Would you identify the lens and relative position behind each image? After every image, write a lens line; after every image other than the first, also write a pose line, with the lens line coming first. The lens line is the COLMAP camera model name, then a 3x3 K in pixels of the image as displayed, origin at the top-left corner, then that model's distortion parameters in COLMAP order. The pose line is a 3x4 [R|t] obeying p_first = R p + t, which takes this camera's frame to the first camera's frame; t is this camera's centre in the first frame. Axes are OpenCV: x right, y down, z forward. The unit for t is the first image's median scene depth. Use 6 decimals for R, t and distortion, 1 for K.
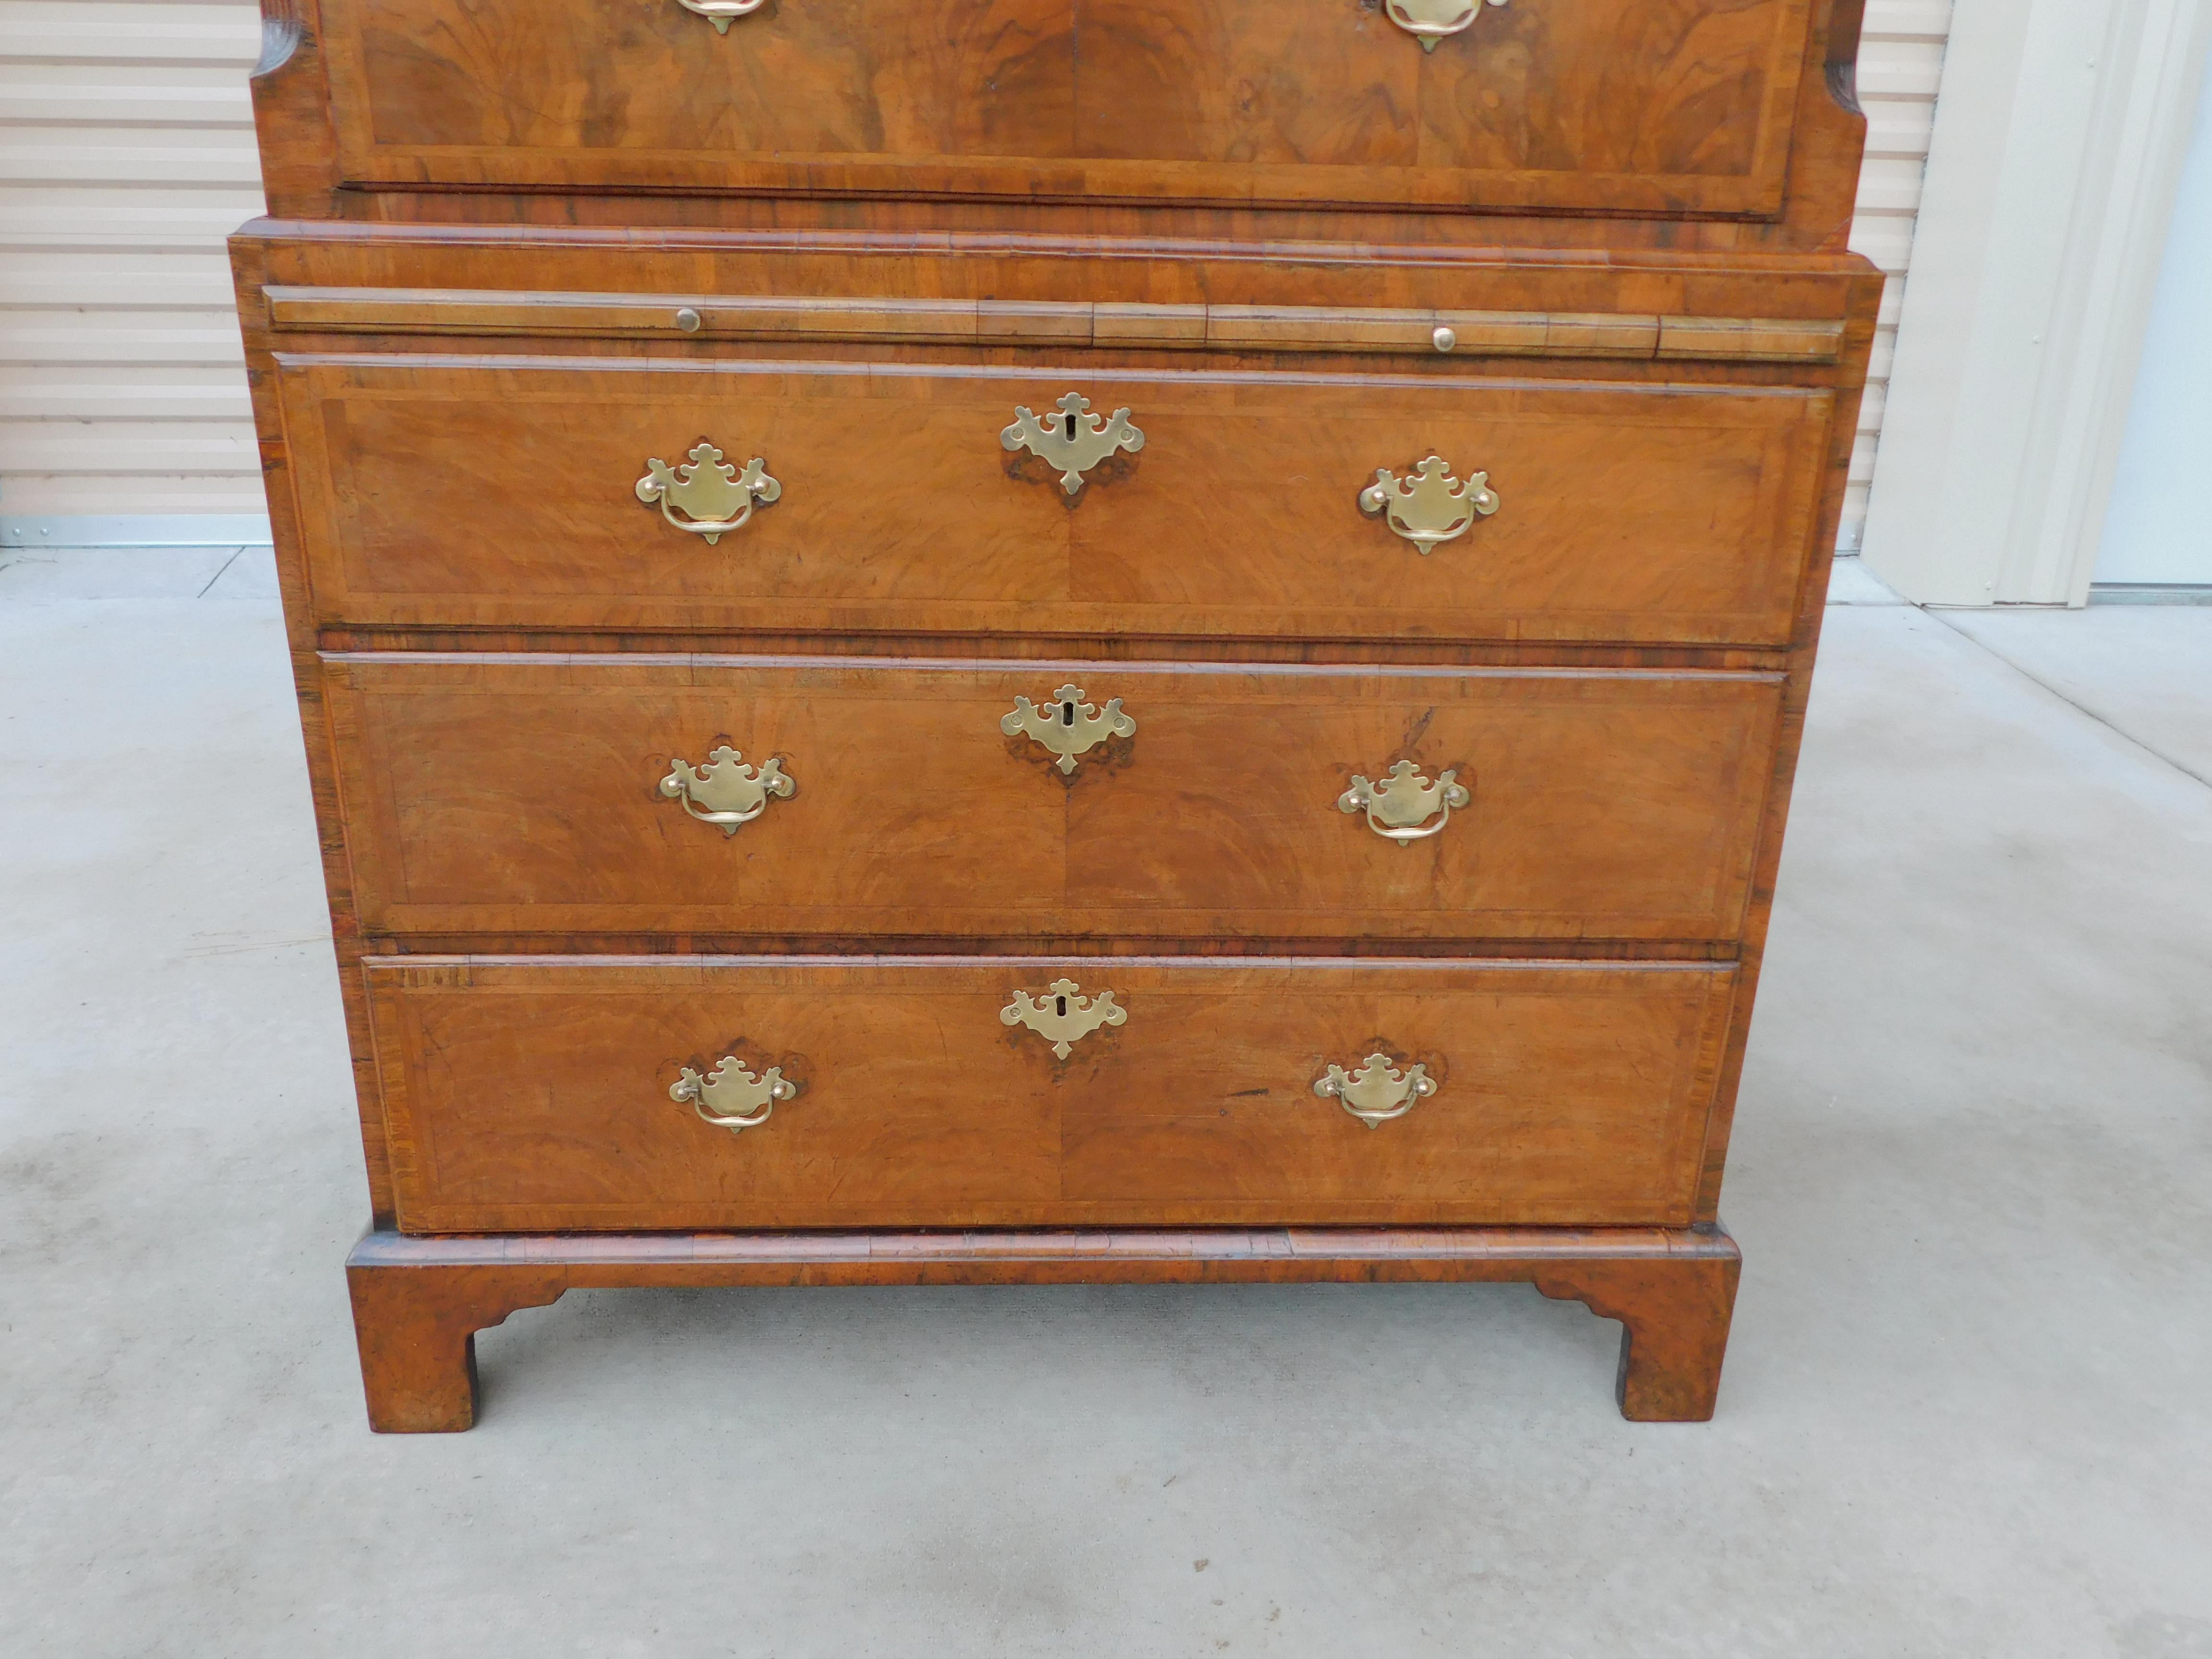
lens RADIAL K [[1953.3, 0, 1133.0], [0, 1953.3, 818.6], [0, 0, 1]] dist [-0.008745, 0.006034]
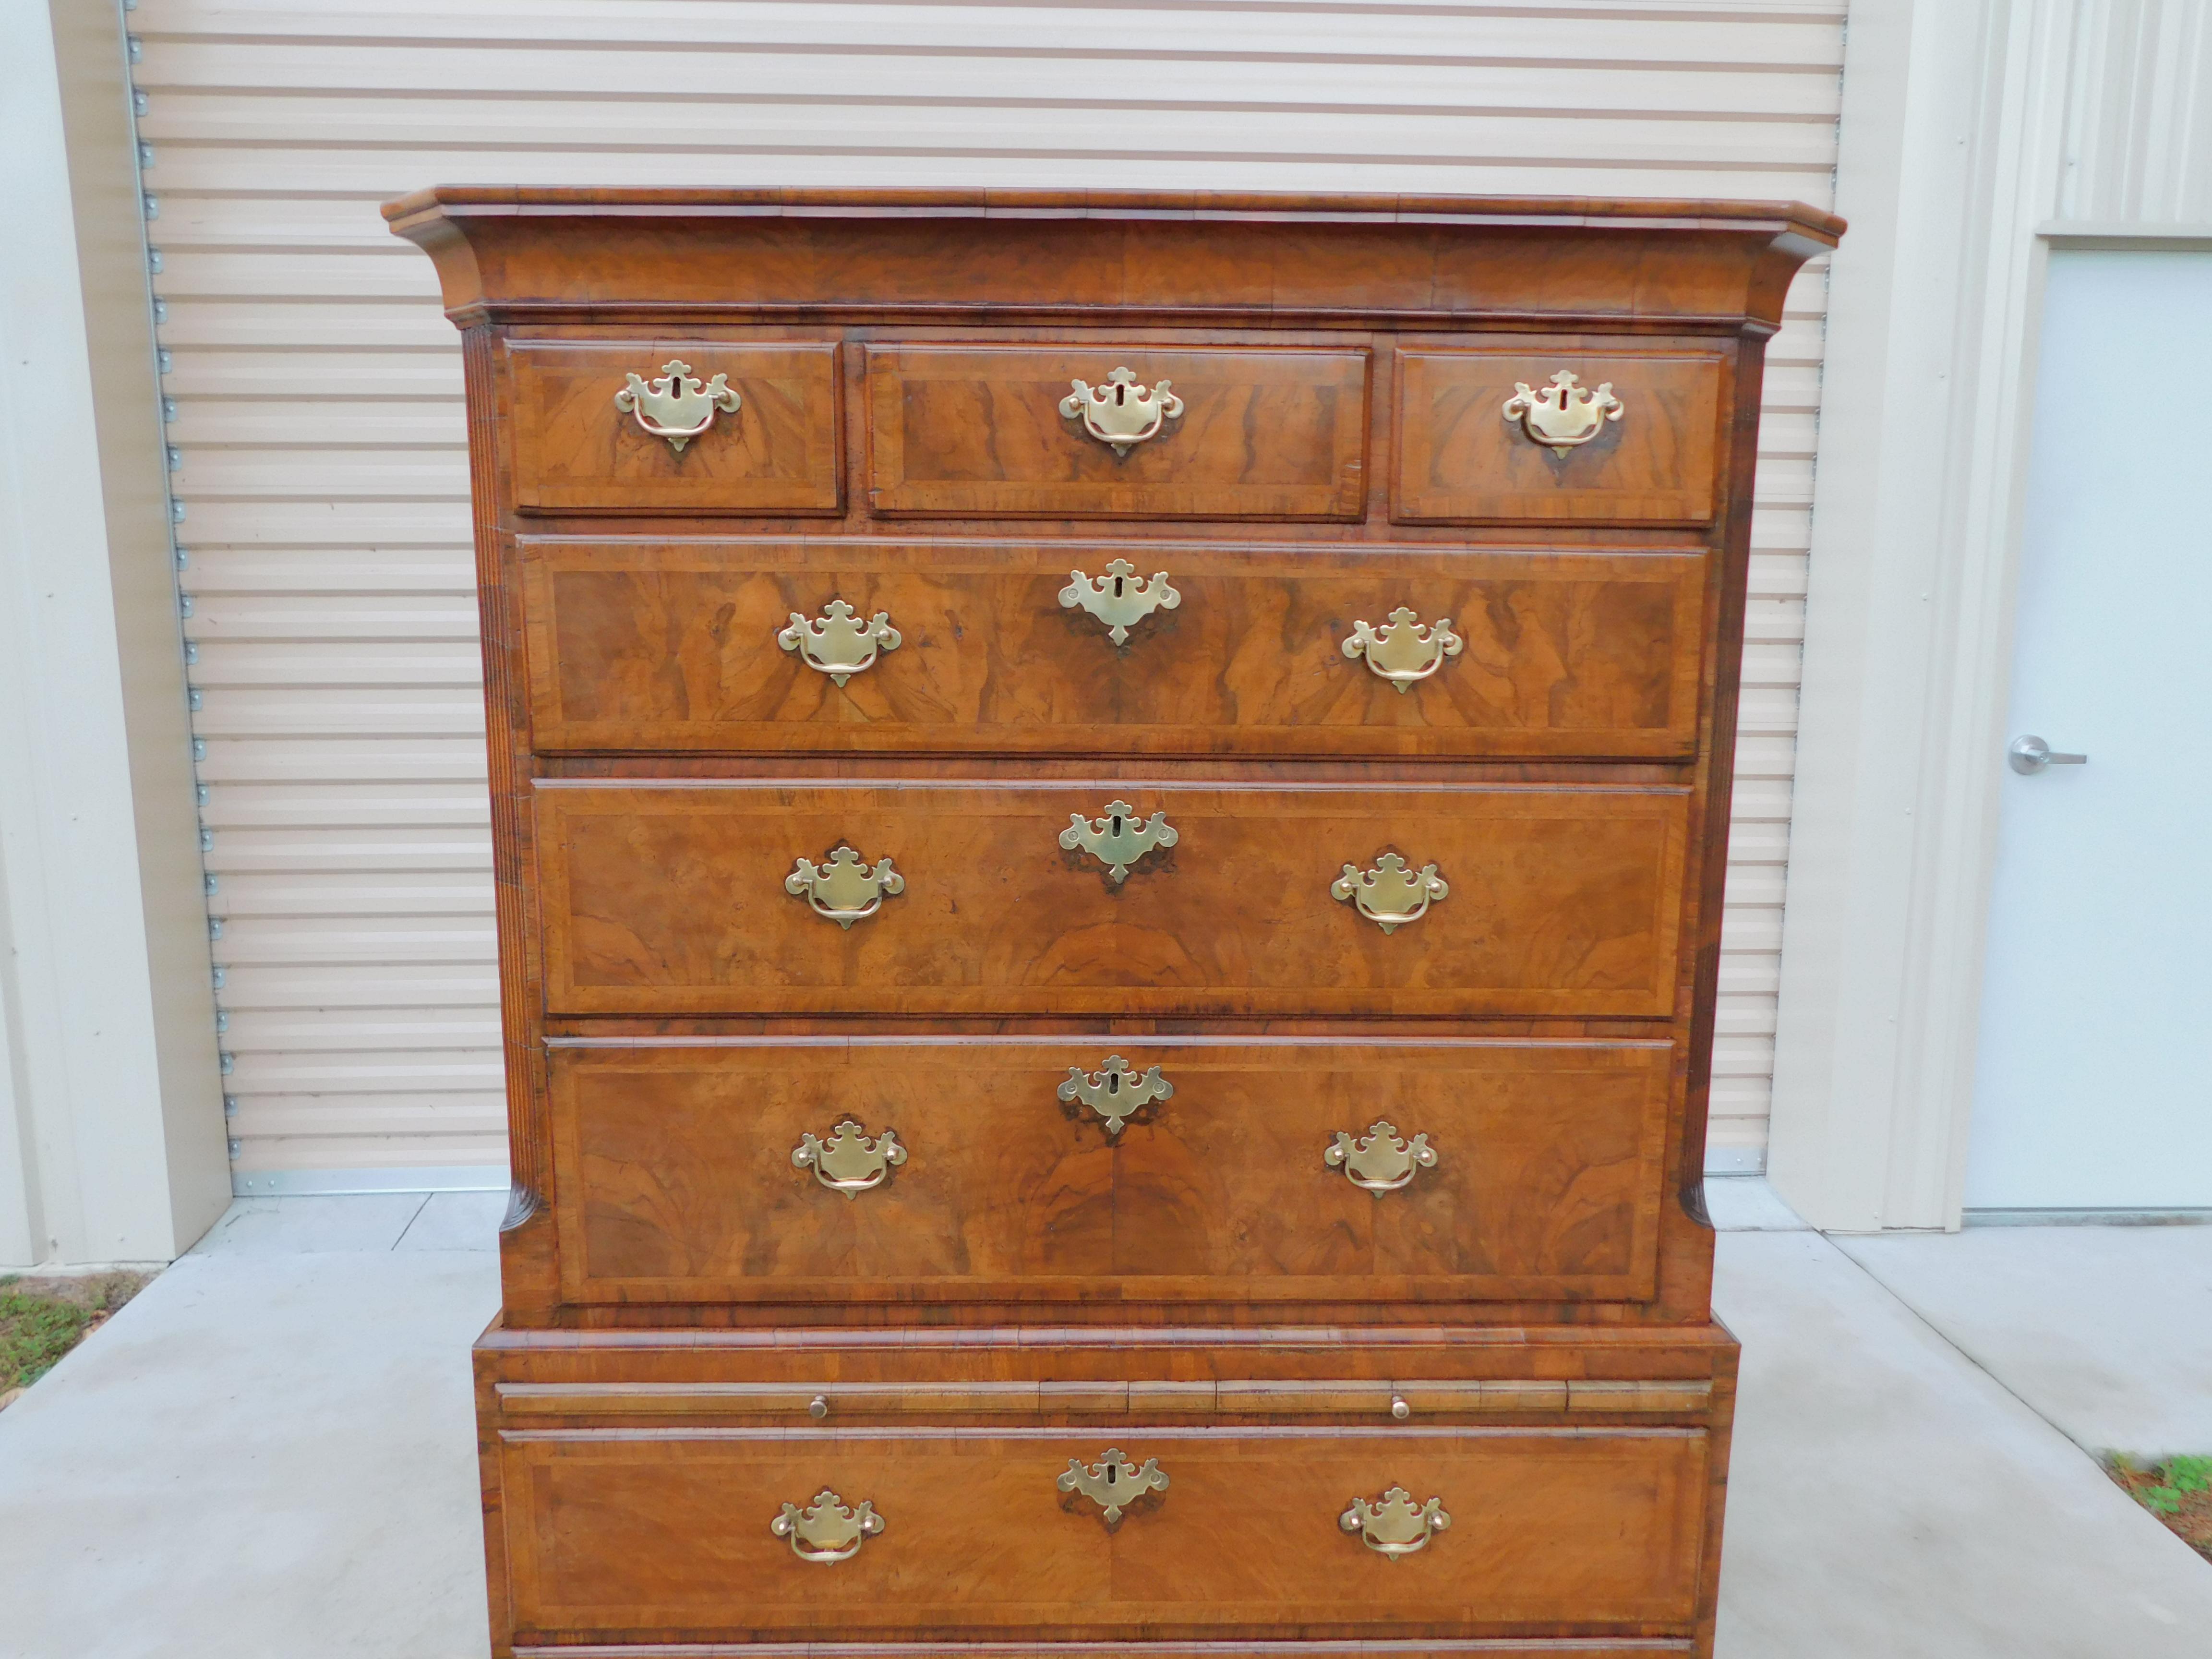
lens RADIAL K [[1653.3, 0, 1128.2], [0, 1653.3, 805.8], [0, 0, 1]] dist [-0.007795, 0.003795]
pose [[0.999747, -0.013083, -0.018277, 0.004029], [0.008311, 0.970679, -0.240235, -0.331014], [0.020884, 0.240023, 0.970543, -0.141376]]
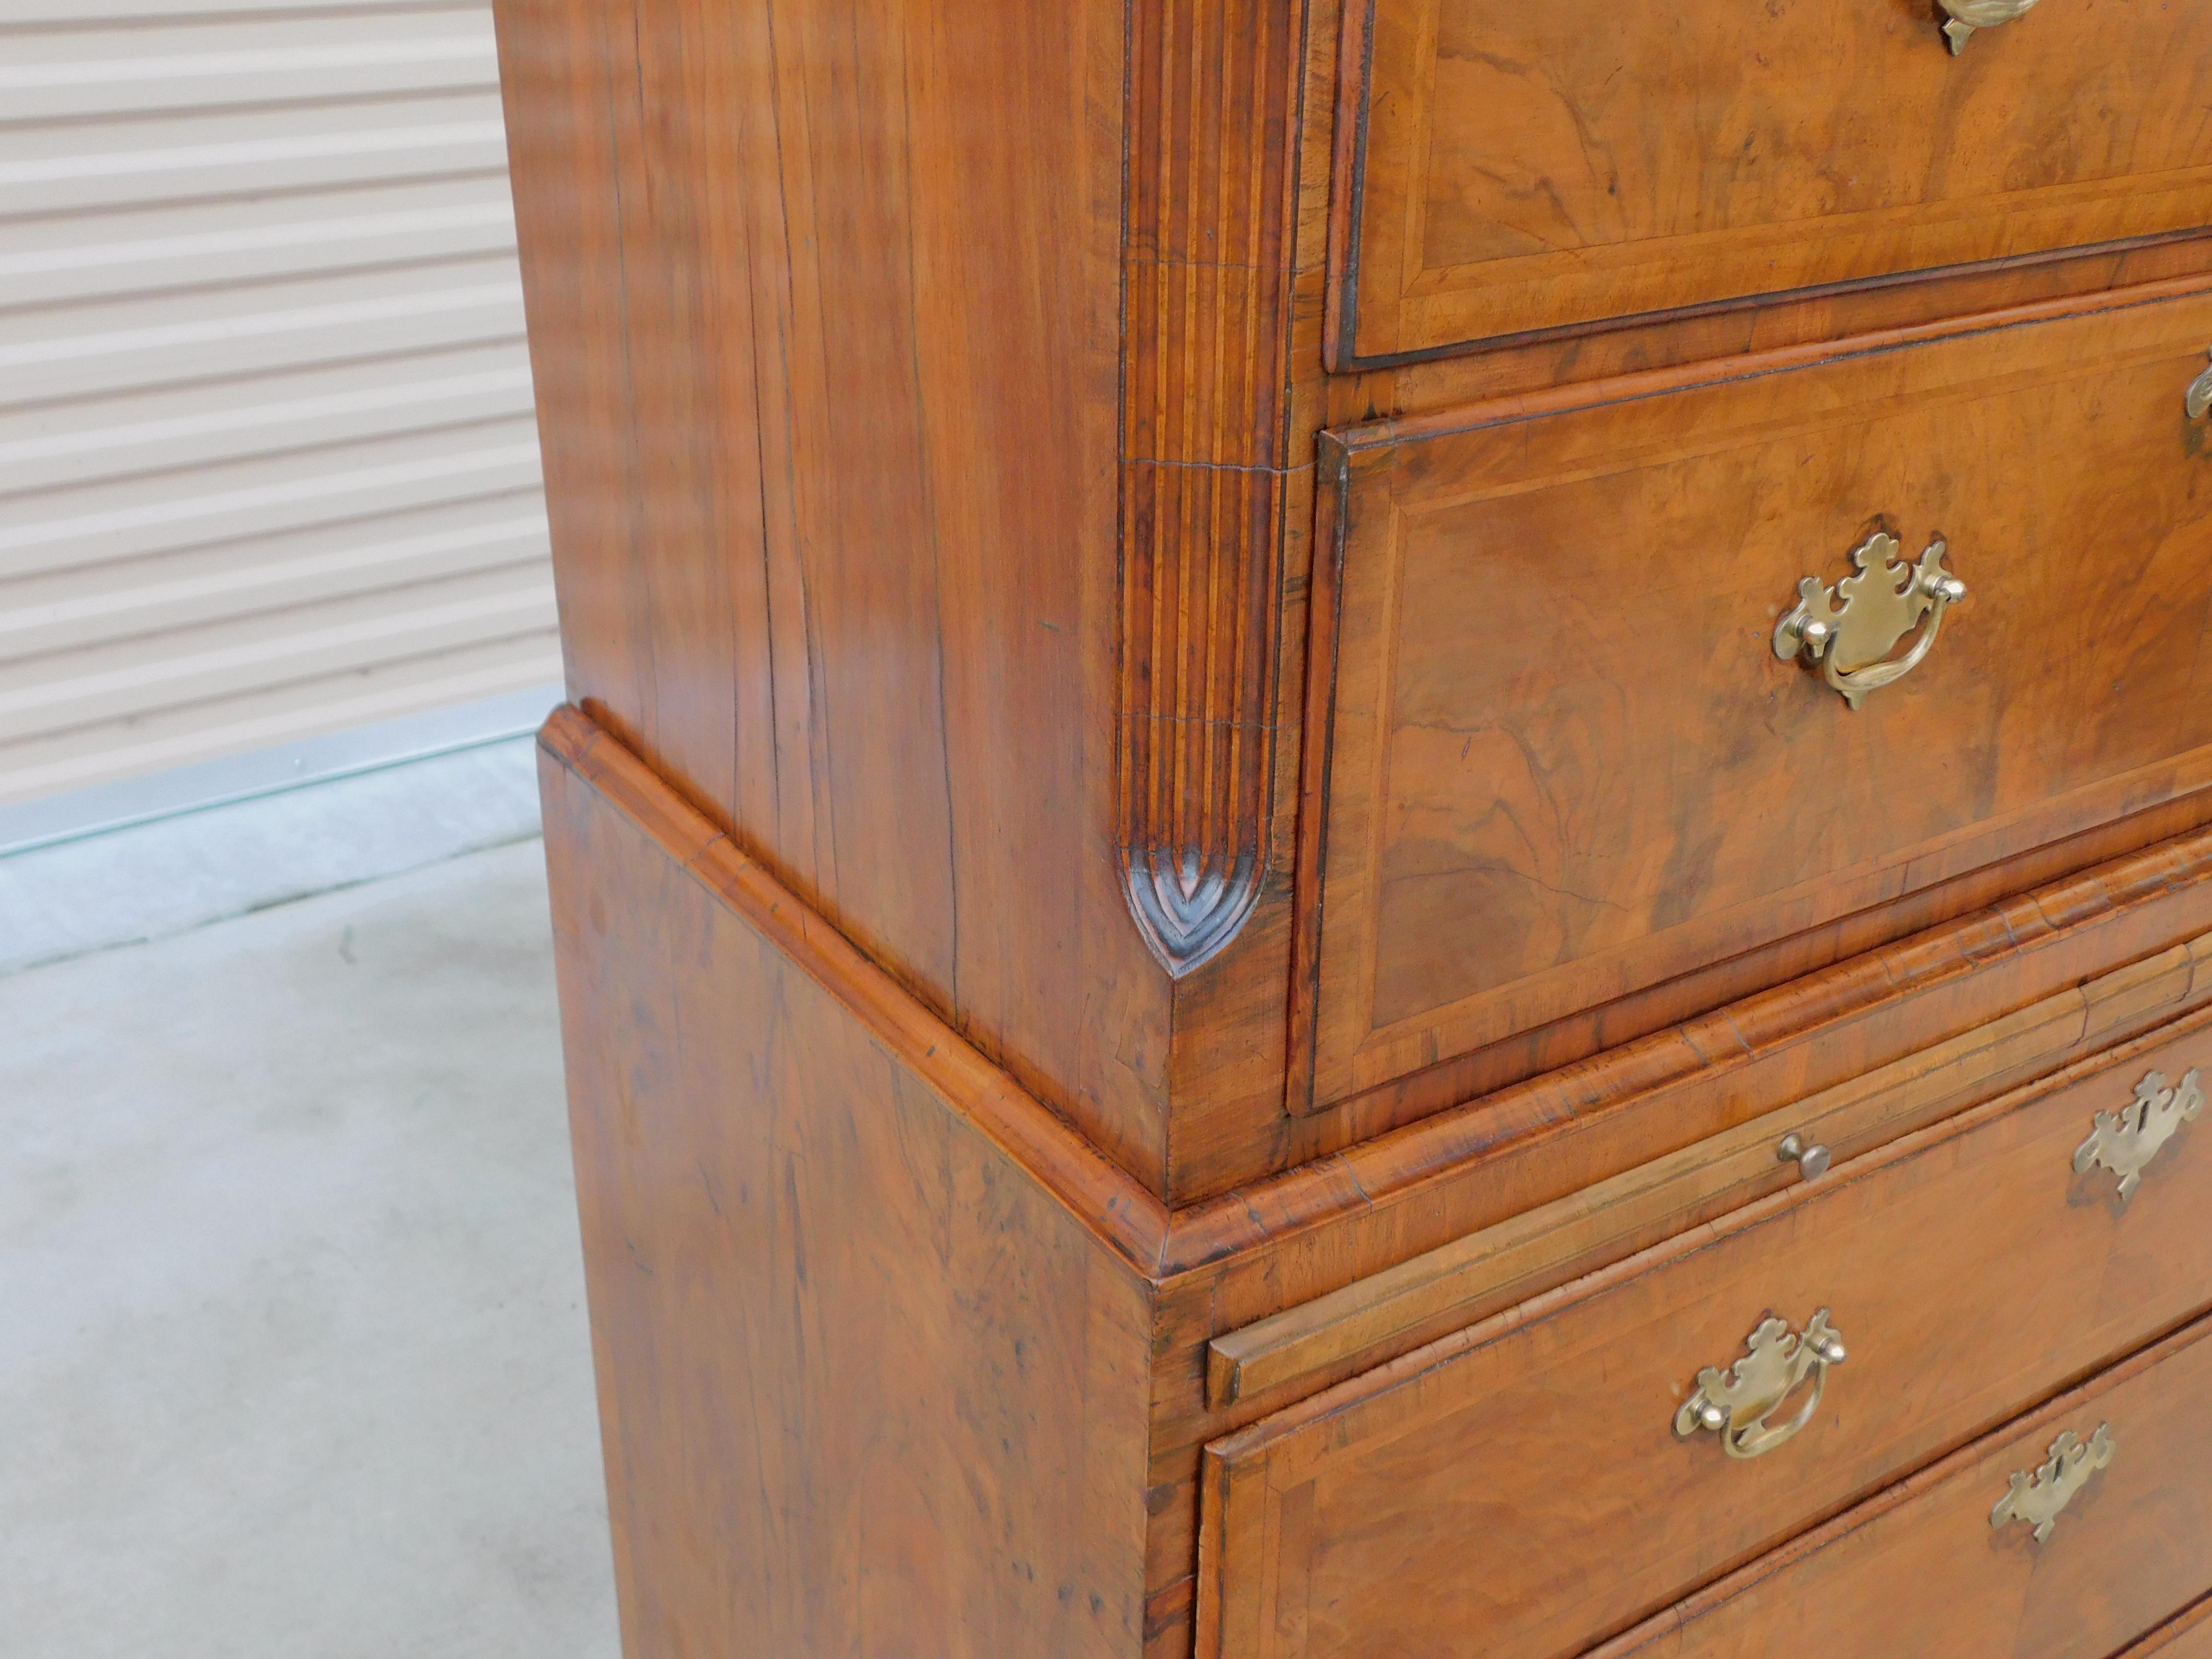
lens RADIAL K [[2353.5, 0, 1138.6], [0, 2353.5, 803.7], [0, 0, 1]] dist [0.009784, 0.009942]
pose [[0.852723, -0.223373, 0.472196, -0.627904], [0.203599, 0.974593, 0.093360, -0.411548], [-0.481053, 0.016528, 0.876536, 0.404256]]
